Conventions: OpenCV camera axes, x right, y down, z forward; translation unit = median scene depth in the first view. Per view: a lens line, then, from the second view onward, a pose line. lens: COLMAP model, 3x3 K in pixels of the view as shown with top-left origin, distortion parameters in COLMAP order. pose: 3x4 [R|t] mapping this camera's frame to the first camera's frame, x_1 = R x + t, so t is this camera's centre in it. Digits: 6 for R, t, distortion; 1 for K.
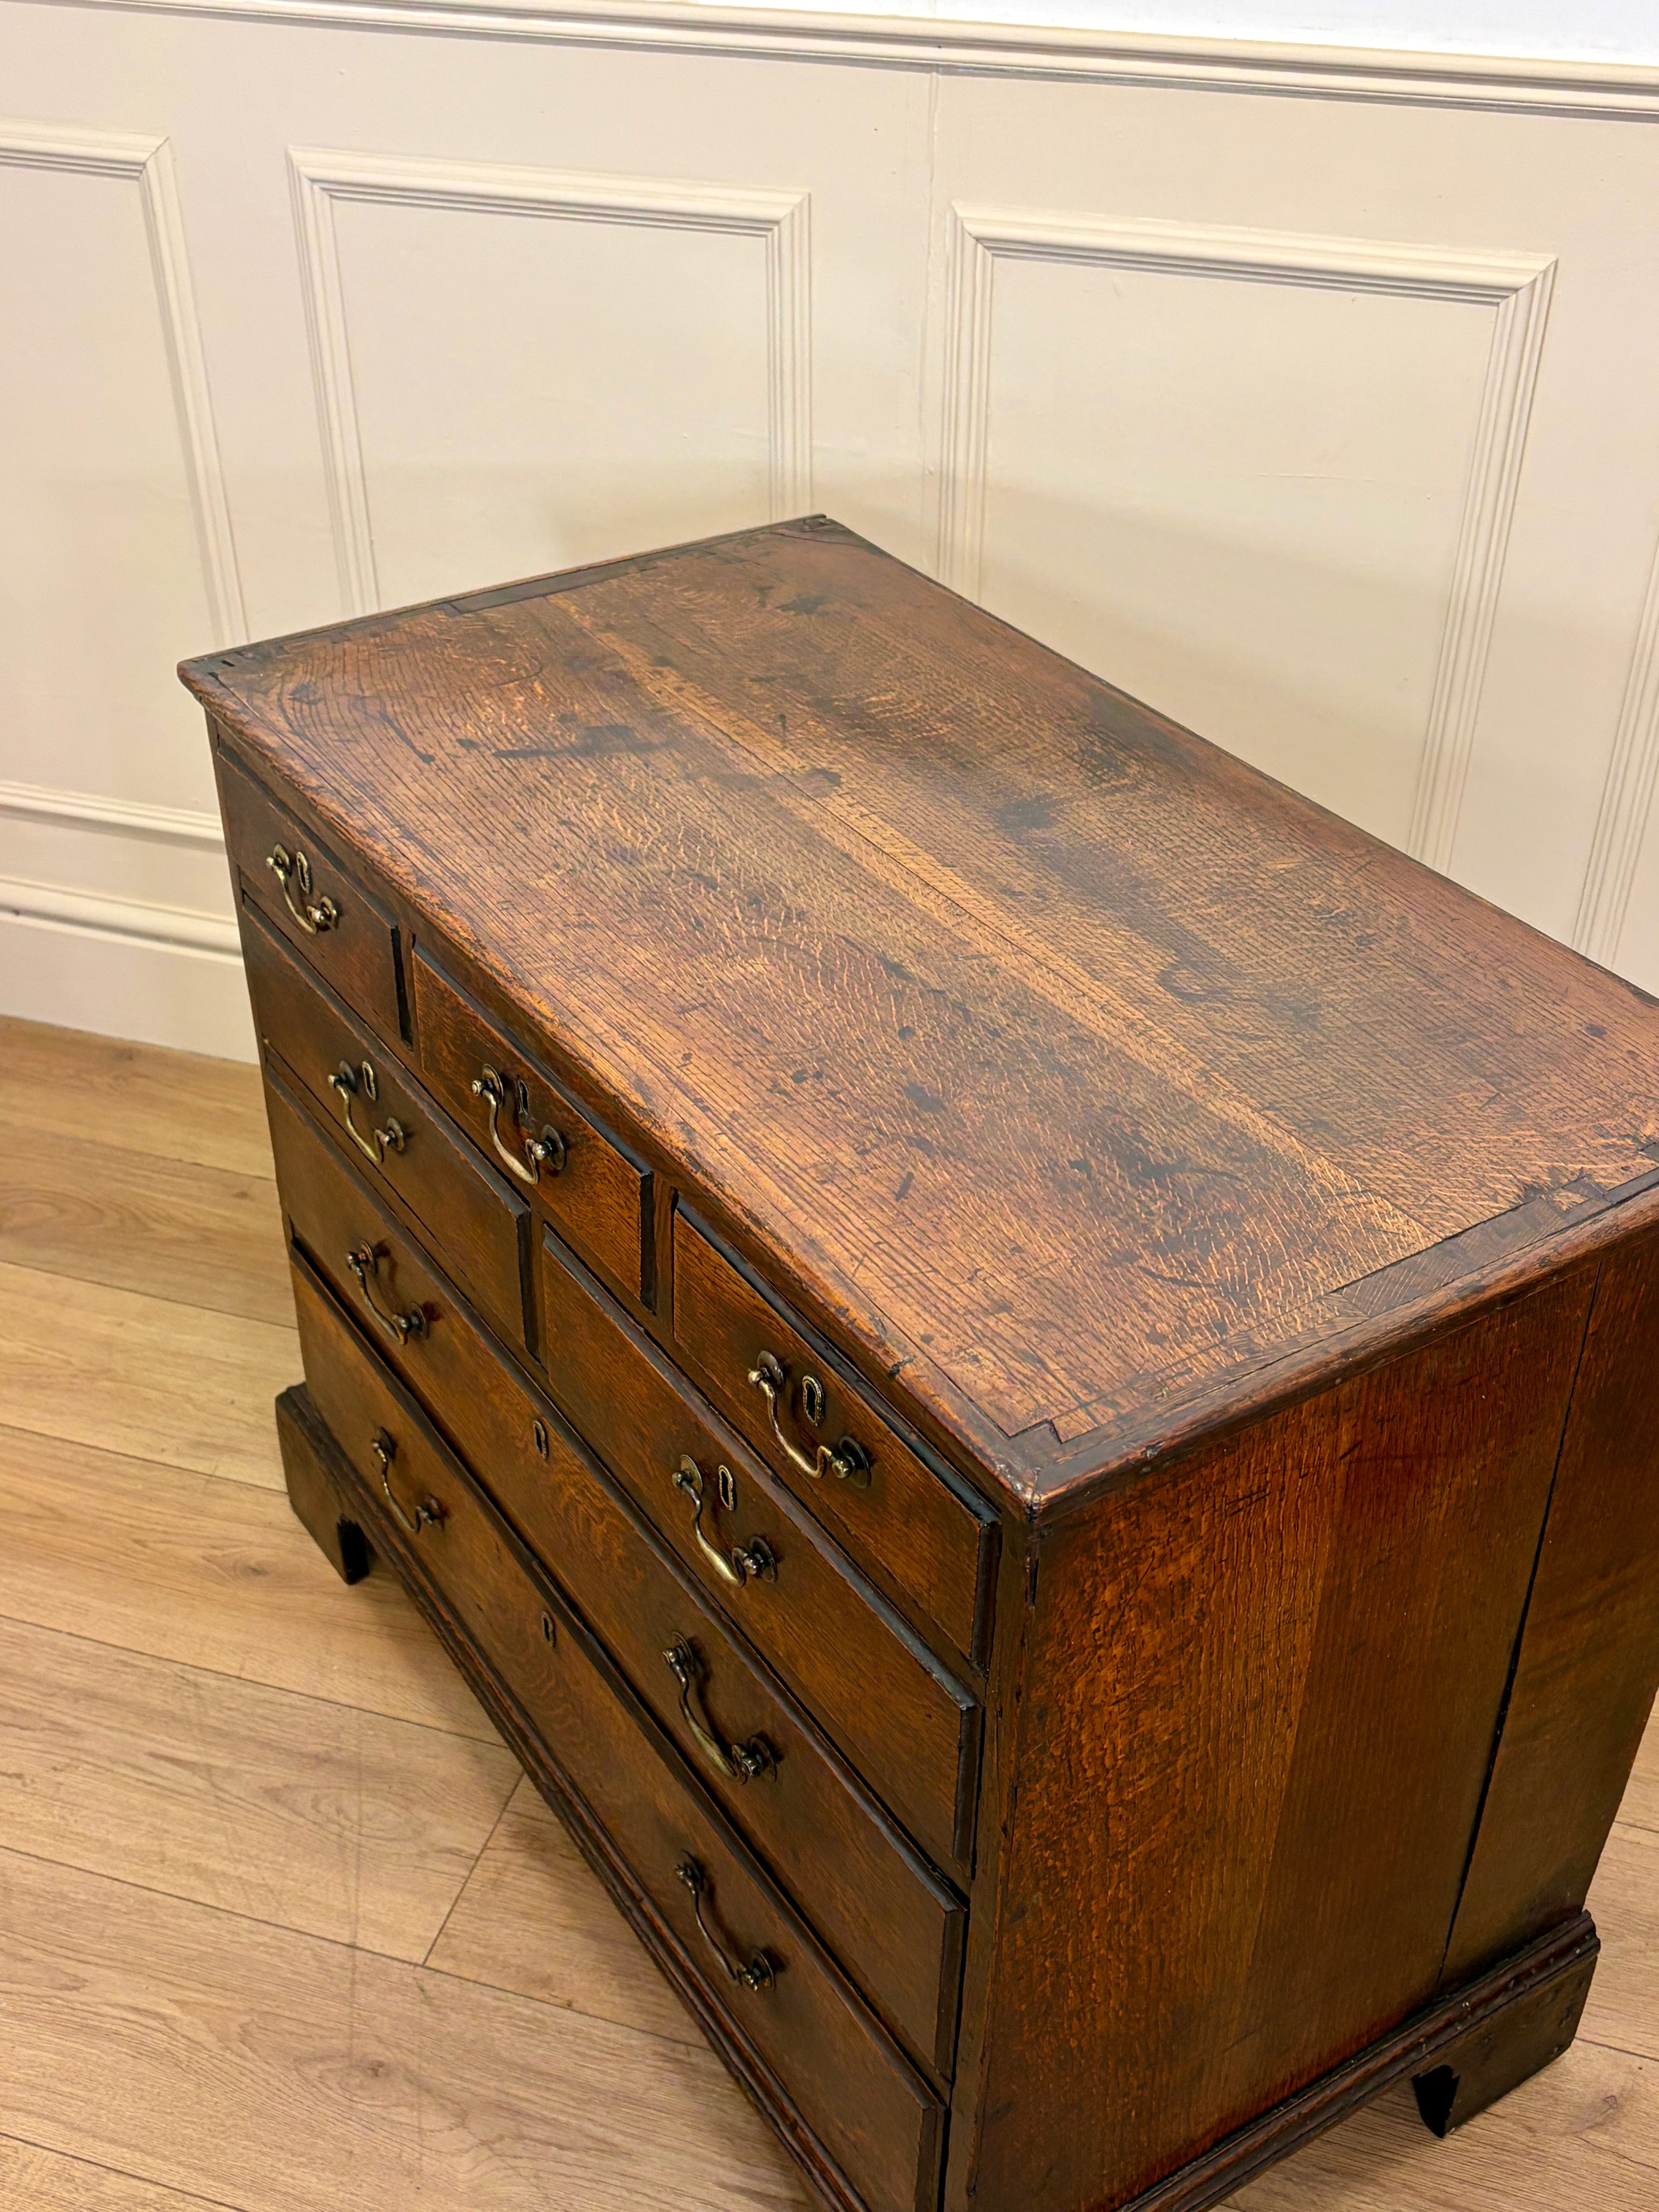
lens RADIAL K [[2396.1, 0, 817.4], [0, 2396.1, 1119.4], [0, 0, 1]] dist [0.199555, -0.691407]
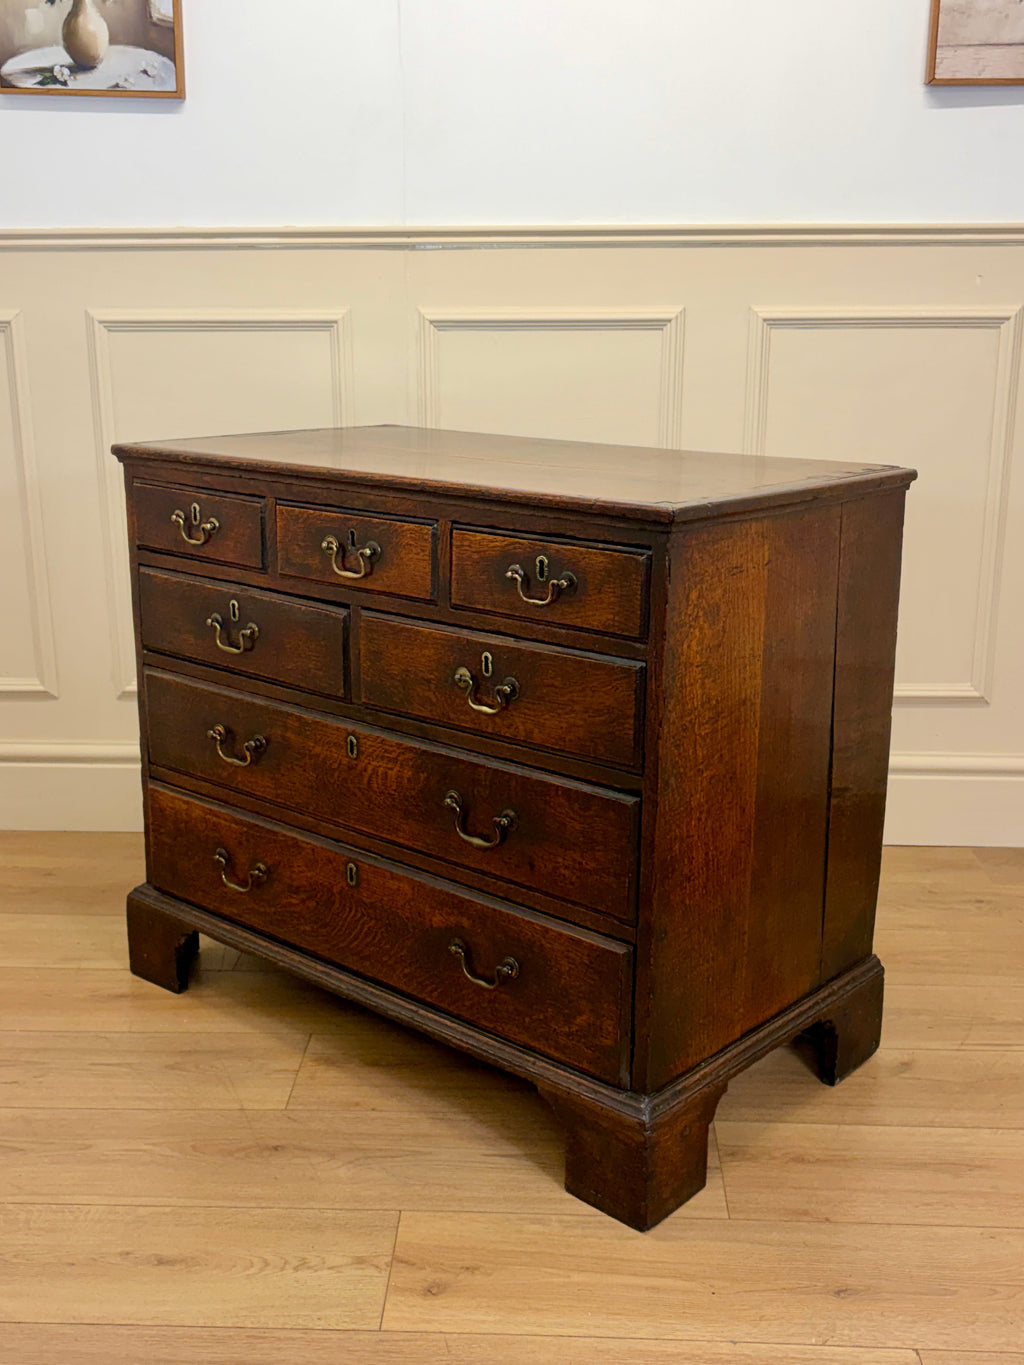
lens RADIAL K [[1478.6, 0, 504.6], [0, 1478.6, 690.8], [0, 0, 1]] dist [0.199555, -0.691407]
pose [[0.963954, -0.073793, 0.255632, -0.339458], [0.158302, 0.931284, -0.328102, 0.572497], [-0.213855, 0.356743, 0.909396, -0.184137]]
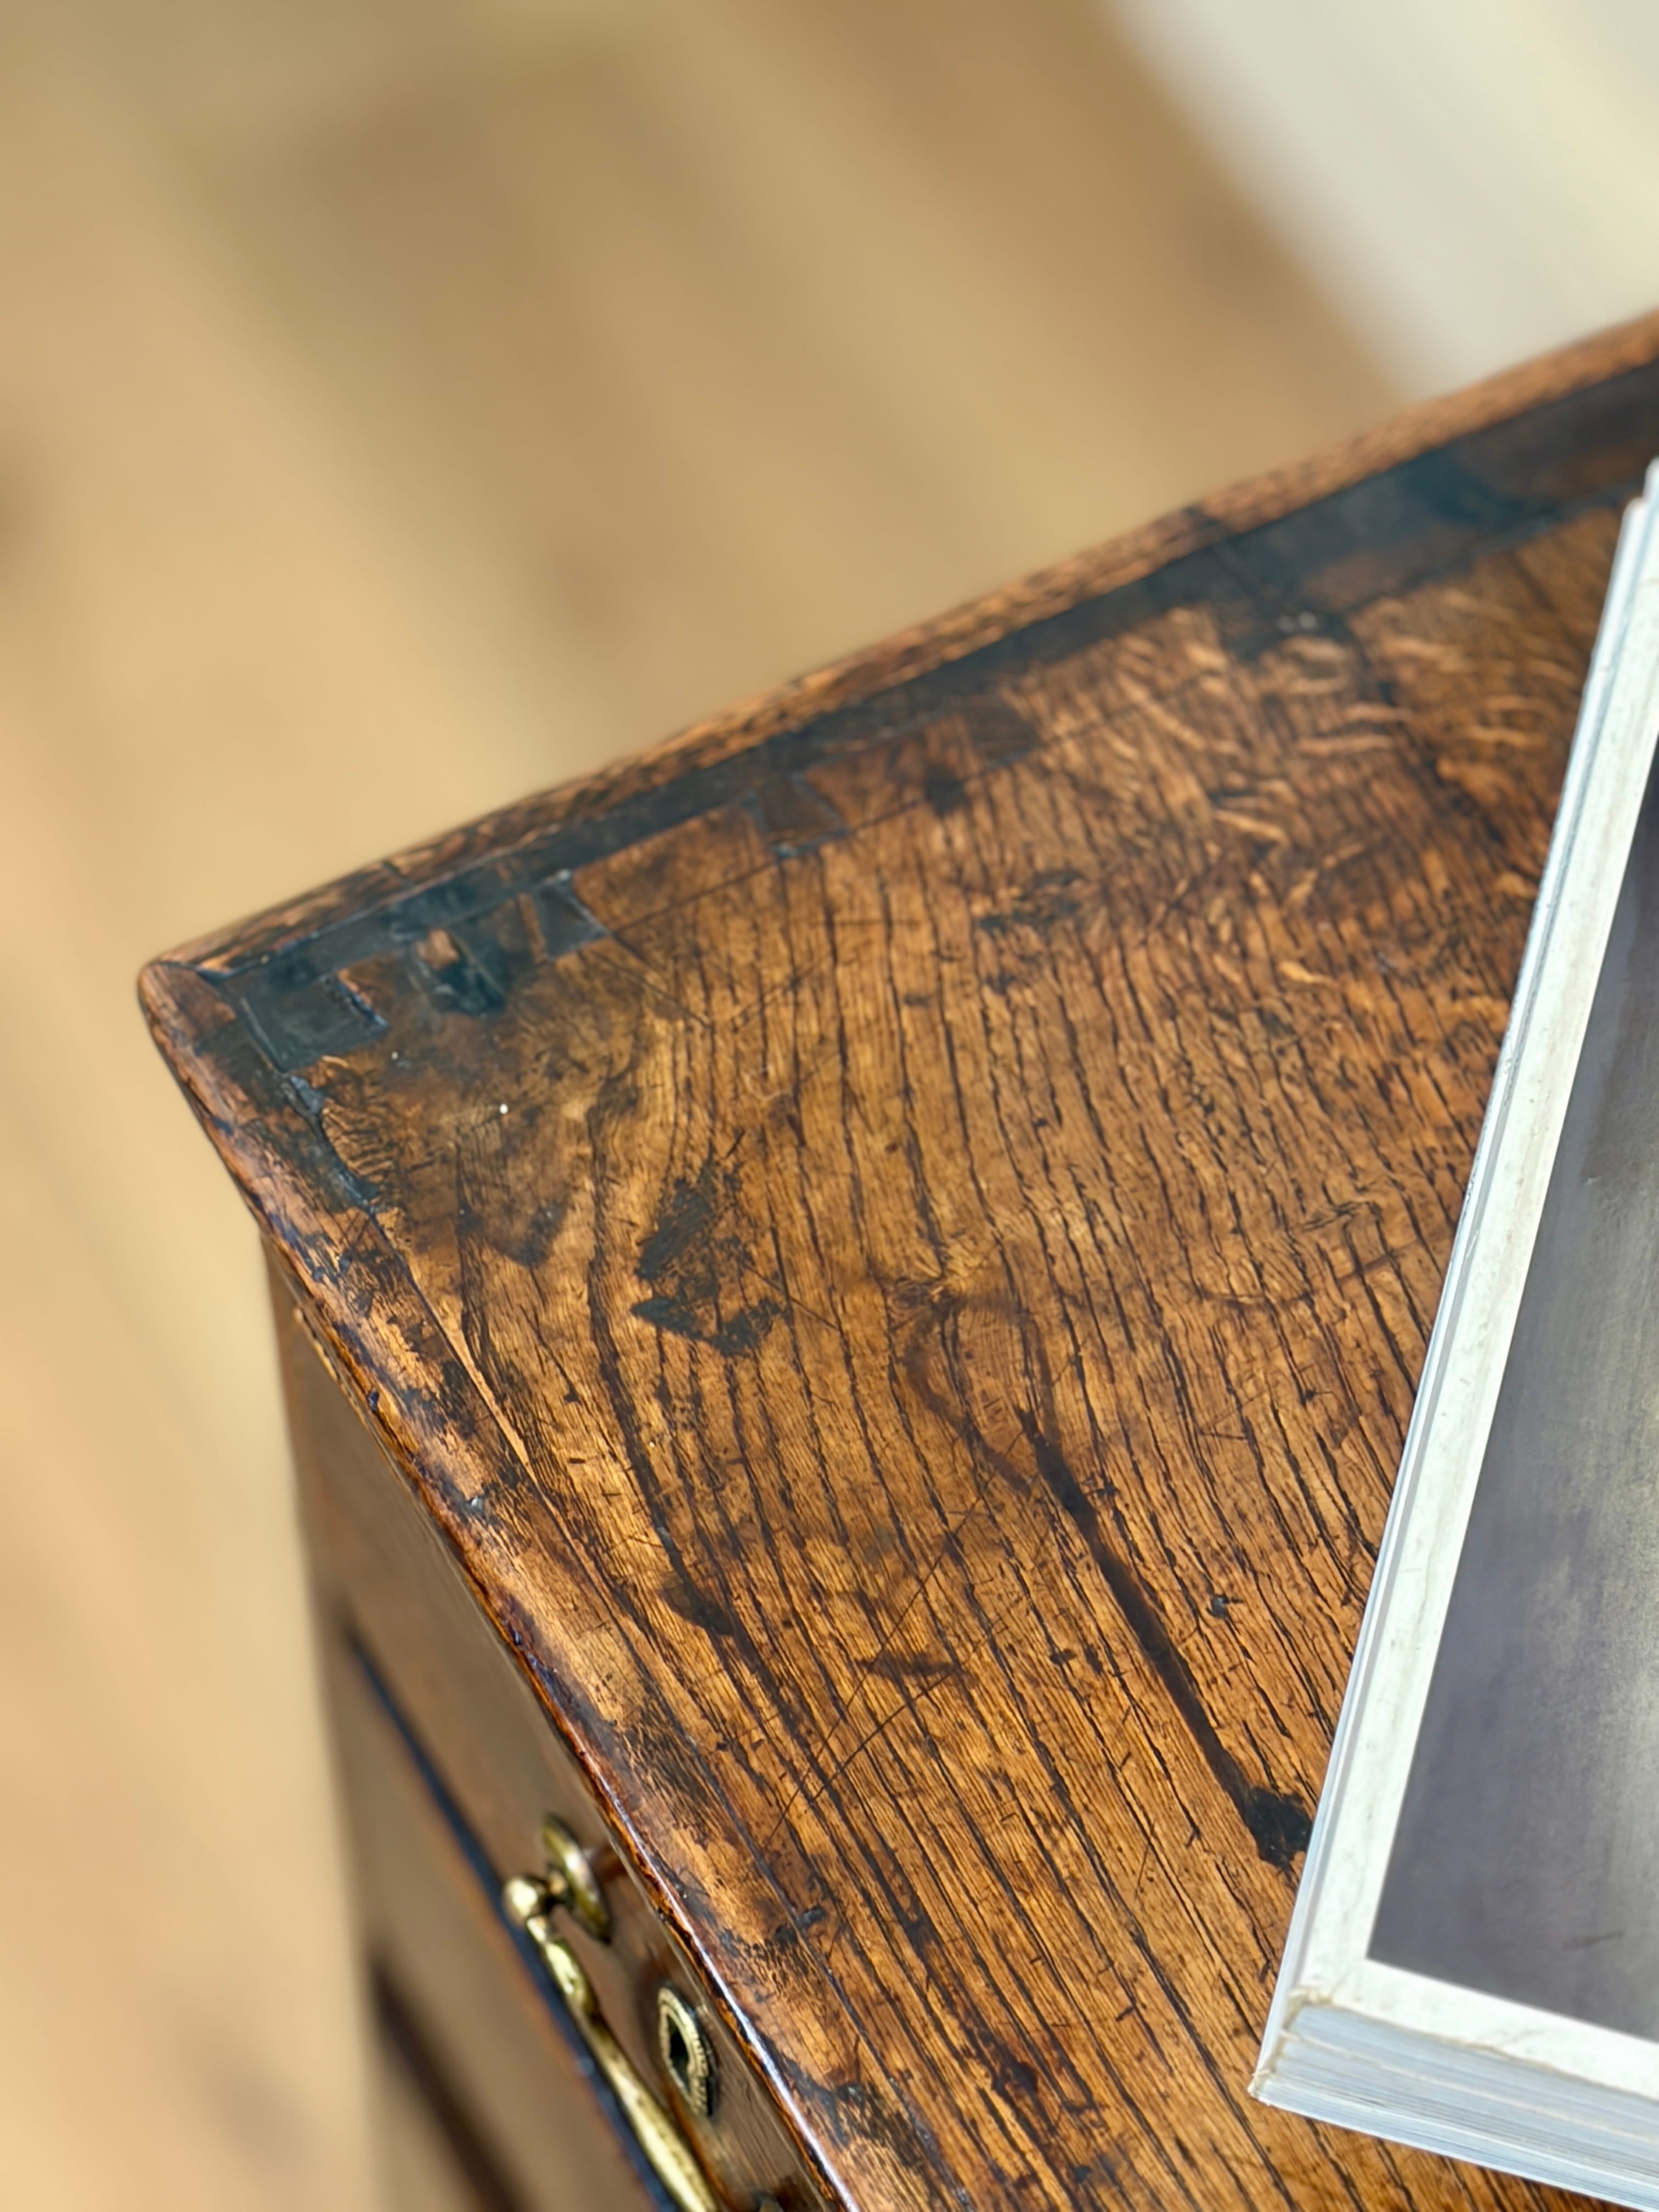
lens RADIAL K [[5314.3, 0, 793.3], [0, 5314.3, 1133.5], [0, 0, 1]] dist [0.271826, -1.297948]
pose [[0.996805, 0.064722, -0.046815, -0.209958], [-0.044347, 0.935854, 0.349586, -0.430181], [0.066438, -0.346393, 0.935734, 0.615073]]
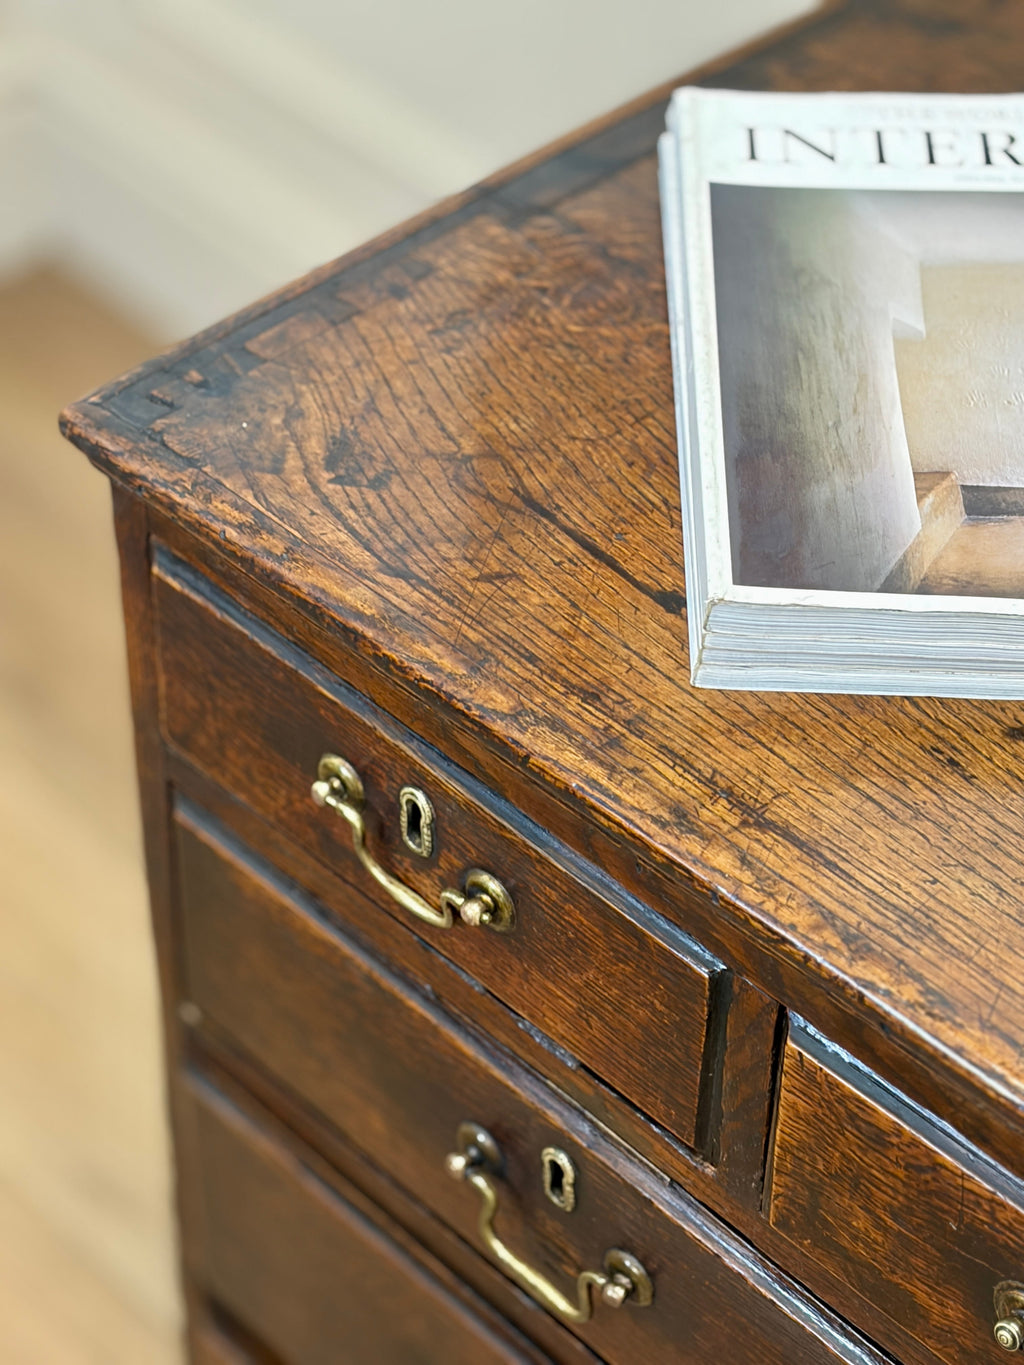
lens RADIAL K [[3279.4, 0, 489.6], [0, 3279.4, 699.5], [0, 0, 1]] dist [0.271826, -1.297948]
pose [[0.983653, -0.125181, 0.129448, -0.327159], [0.107973, 0.985304, 0.132358, -0.252347], [-0.144114, -0.116218, 0.982713, 0.356019]]
